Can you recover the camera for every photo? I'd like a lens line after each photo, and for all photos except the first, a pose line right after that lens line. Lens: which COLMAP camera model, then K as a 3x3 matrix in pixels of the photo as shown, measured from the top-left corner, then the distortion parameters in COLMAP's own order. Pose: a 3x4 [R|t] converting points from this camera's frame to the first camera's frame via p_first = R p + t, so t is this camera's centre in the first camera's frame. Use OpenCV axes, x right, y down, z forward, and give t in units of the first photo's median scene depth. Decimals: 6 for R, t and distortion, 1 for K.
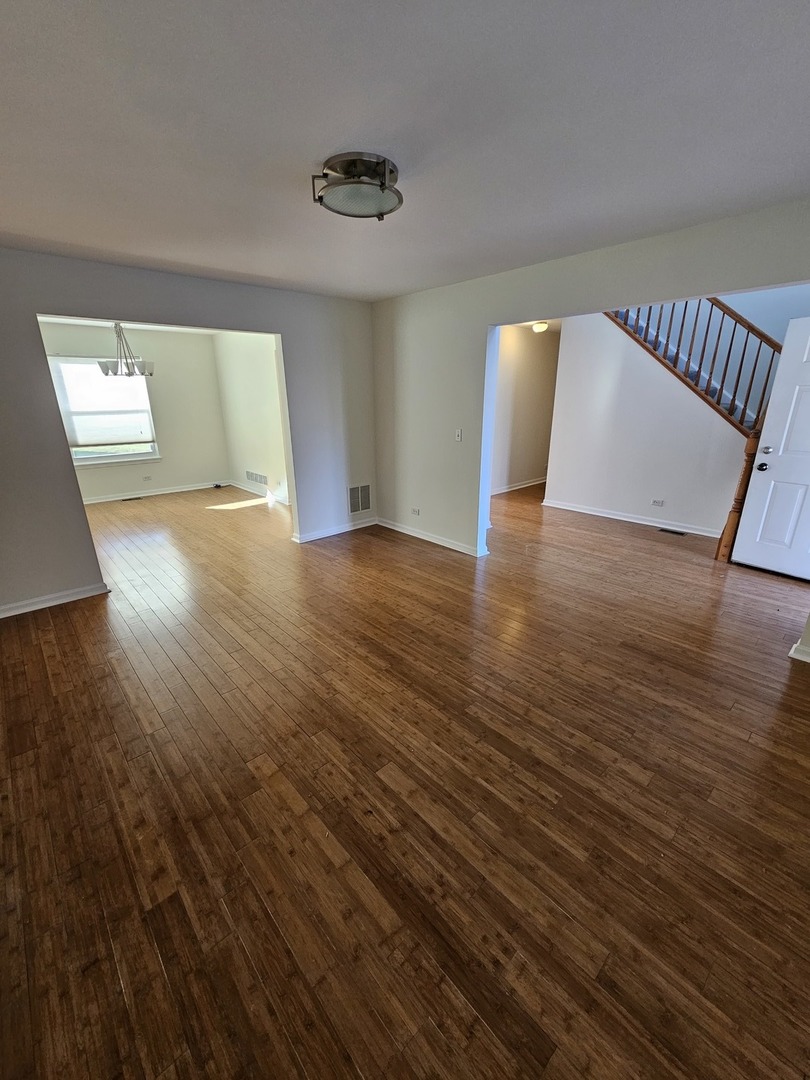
lens RADIAL K [[440.5, 0, 407.0], [0, 440.5, 541.6], [0, 0, 1]] dist [-0.002431, -0.000470]
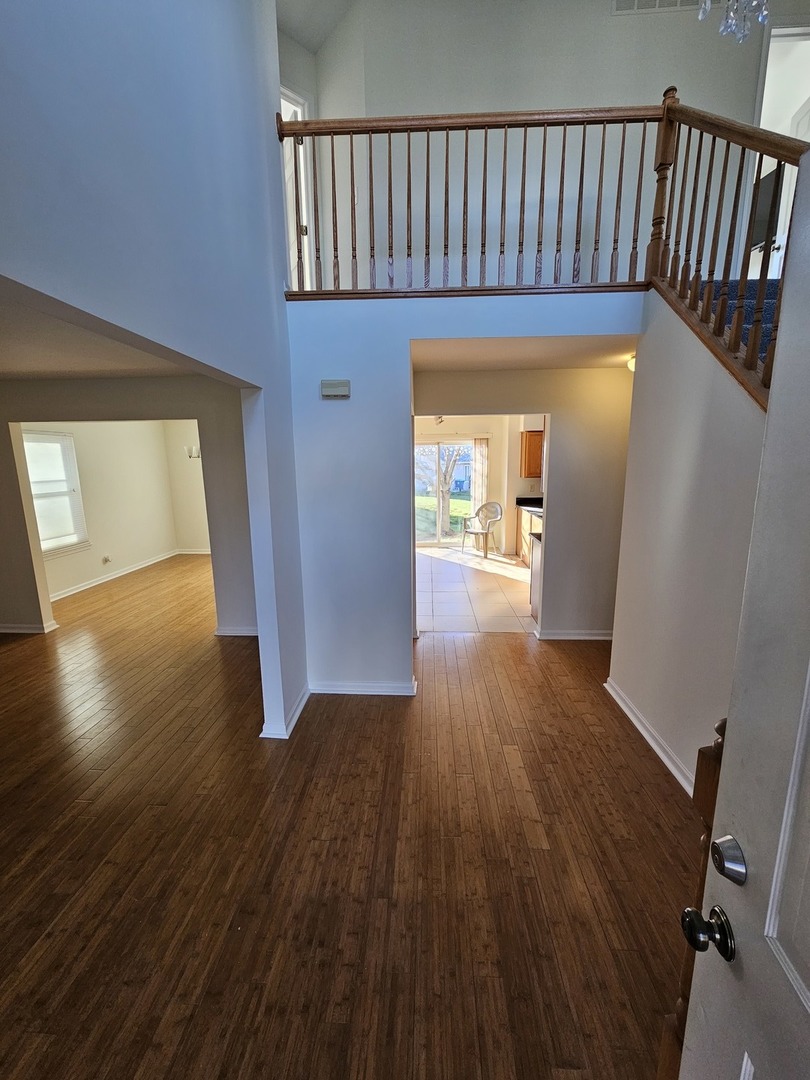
lens RADIAL K [[440.5, 0, 401.7], [0, 440.5, 541.9], [0, 0, 1]] dist [-0.002431, -0.000470]
pose [[0.688263, 0.131629, -0.713420, 0.723012], [-0.207624, 0.978007, -0.019856, -0.272563], [0.695116, 0.161790, 0.700455, 0.648988]]
